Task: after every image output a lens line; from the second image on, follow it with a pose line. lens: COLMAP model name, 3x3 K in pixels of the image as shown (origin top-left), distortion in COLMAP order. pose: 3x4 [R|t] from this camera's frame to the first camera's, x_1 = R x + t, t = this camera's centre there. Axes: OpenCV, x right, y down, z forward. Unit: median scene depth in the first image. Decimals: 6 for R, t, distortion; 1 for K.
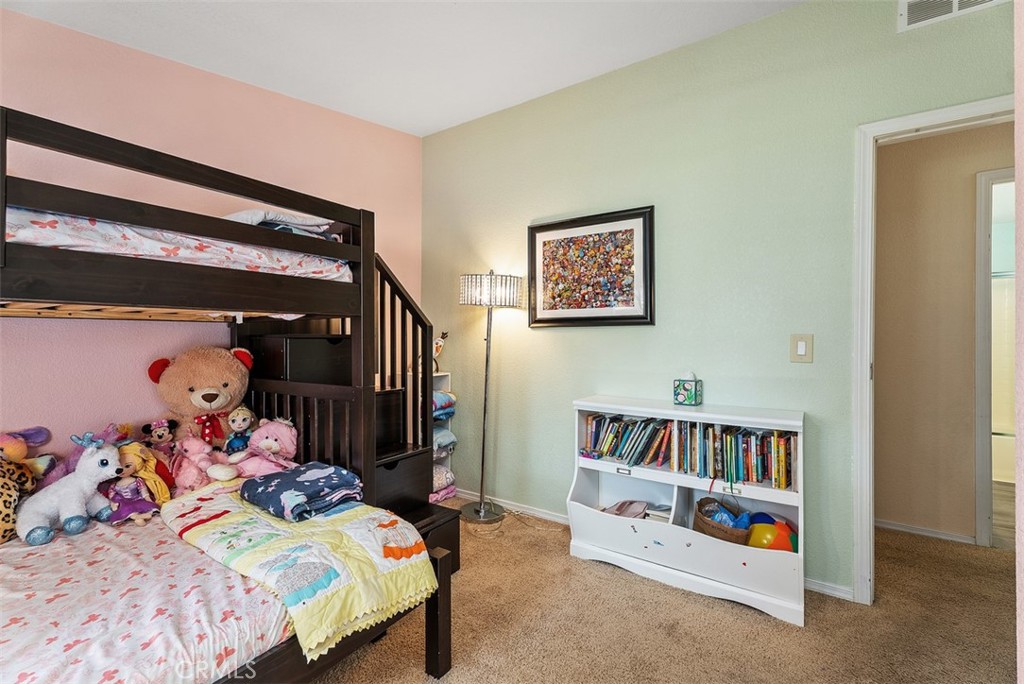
lens RADIAL K [[461.8, 0, 510.1], [0, 461.8, 338.9], [0, 0, 1]] dist [0.004498, -0.000241]
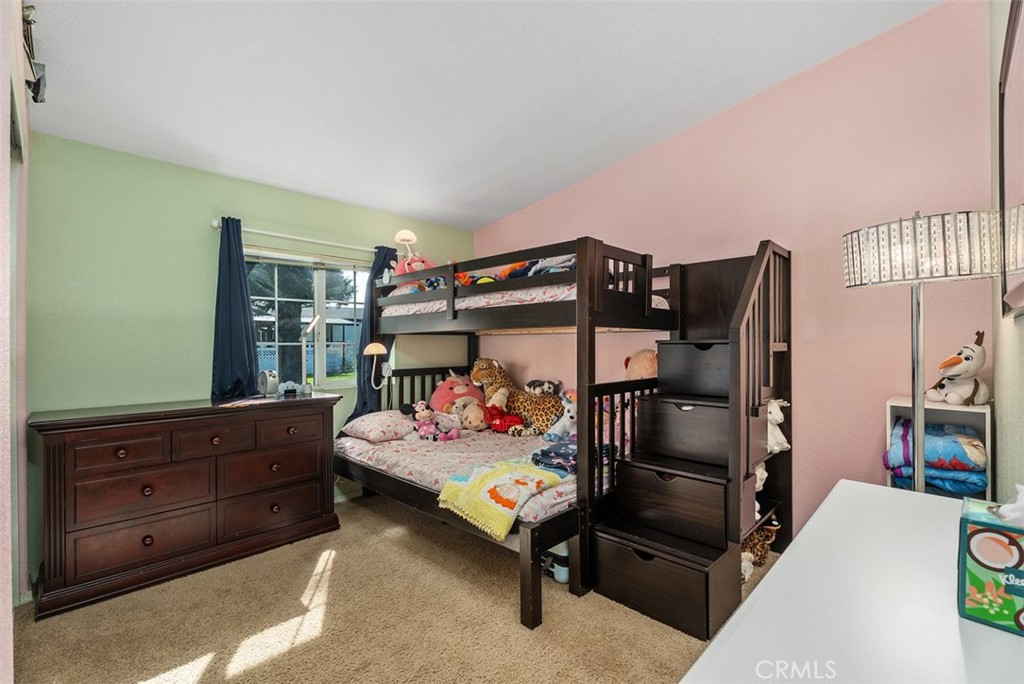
lens RADIAL K [[461.8, 0, 511.3], [0, 461.8, 345.7], [0, 0, 1]] dist [0.004498, -0.000241]
pose [[-0.214003, -0.006511, -0.976811, 0.990756], [-0.004020, 0.999975, -0.005784, 0.012890], [0.976825, 0.002689, -0.214023, 1.187722]]
